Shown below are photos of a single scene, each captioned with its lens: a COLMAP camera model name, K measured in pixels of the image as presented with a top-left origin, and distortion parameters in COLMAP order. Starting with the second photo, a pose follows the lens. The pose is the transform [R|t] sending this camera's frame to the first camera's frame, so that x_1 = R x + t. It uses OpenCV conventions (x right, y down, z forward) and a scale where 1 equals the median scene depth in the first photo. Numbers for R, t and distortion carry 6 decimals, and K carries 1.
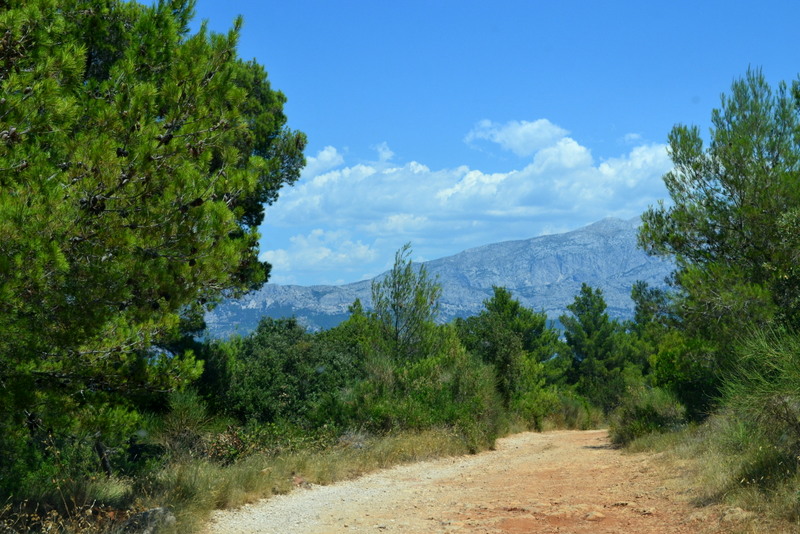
lens RADIAL K [[1125.2, 0, 401.0], [0, 1125.2, 265.8], [0, 0, 1]] dist [-0.020860, 0.000000]
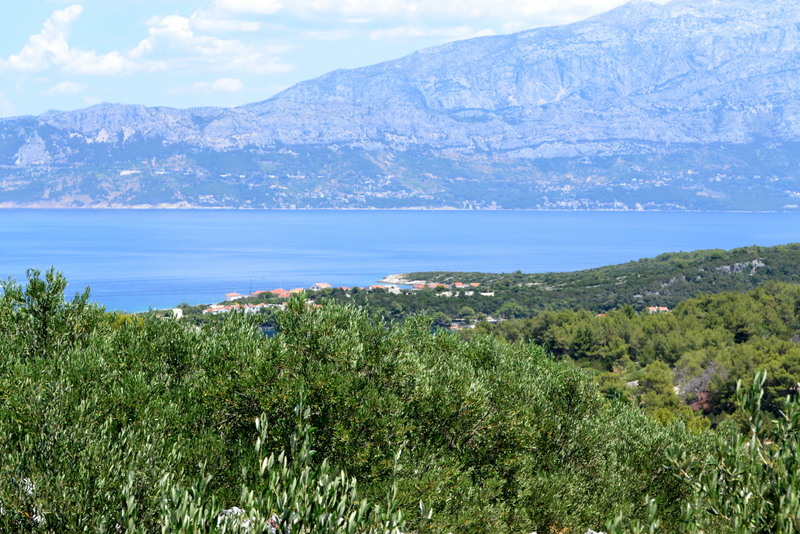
lens RADIAL K [[1876.7, 0, 399.4], [0, 1876.7, 267.1], [0, 0, 1]] dist [0.001300, 0.000000]
pose [[0.998243, -0.006791, 0.058857, -0.020625], [-0.000148, 0.993119, 0.117111, -0.017255], [-0.059247, -0.116914, 0.991373, -0.110458]]
